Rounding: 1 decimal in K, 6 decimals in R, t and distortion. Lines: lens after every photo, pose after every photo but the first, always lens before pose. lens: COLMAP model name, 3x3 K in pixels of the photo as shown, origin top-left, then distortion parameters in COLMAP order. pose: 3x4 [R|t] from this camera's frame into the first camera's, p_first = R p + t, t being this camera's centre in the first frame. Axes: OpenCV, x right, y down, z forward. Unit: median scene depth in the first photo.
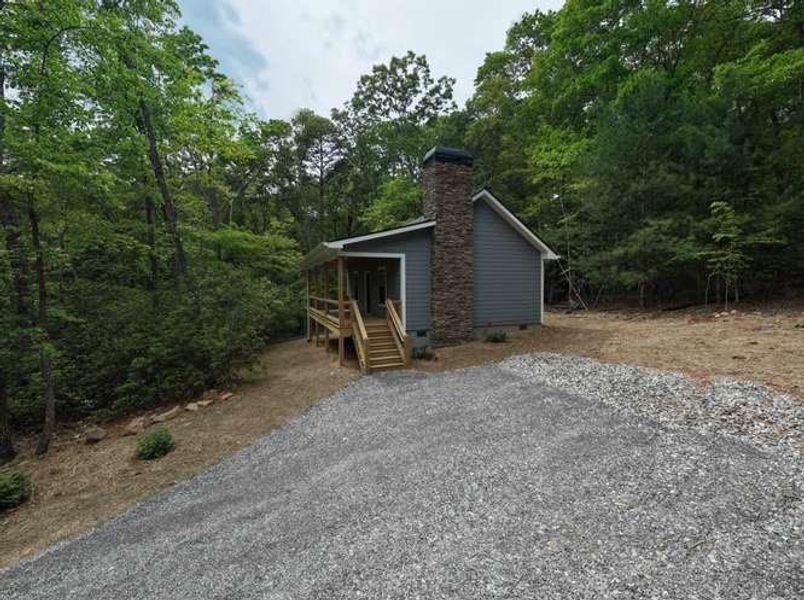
lens RADIAL K [[375.7, 0, 401.2], [0, 375.7, 284.9], [0, 0, 1]] dist [0.000153, -0.000046]
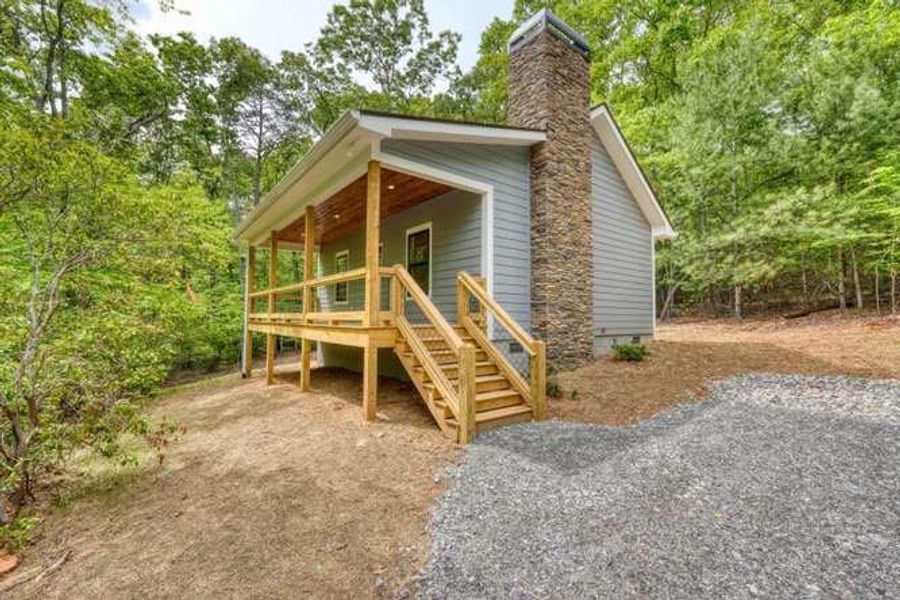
lens RADIAL K [[381.3, 0, 447.8], [0, 381.3, 298.6], [0, 0, 1]] dist [-0.004940, 0.003209]
pose [[0.952006, 0.033885, 0.304198, -0.105638], [-0.011988, 0.997219, -0.073563, 0.056706], [-0.305844, 0.066386, 0.949764, 0.289073]]
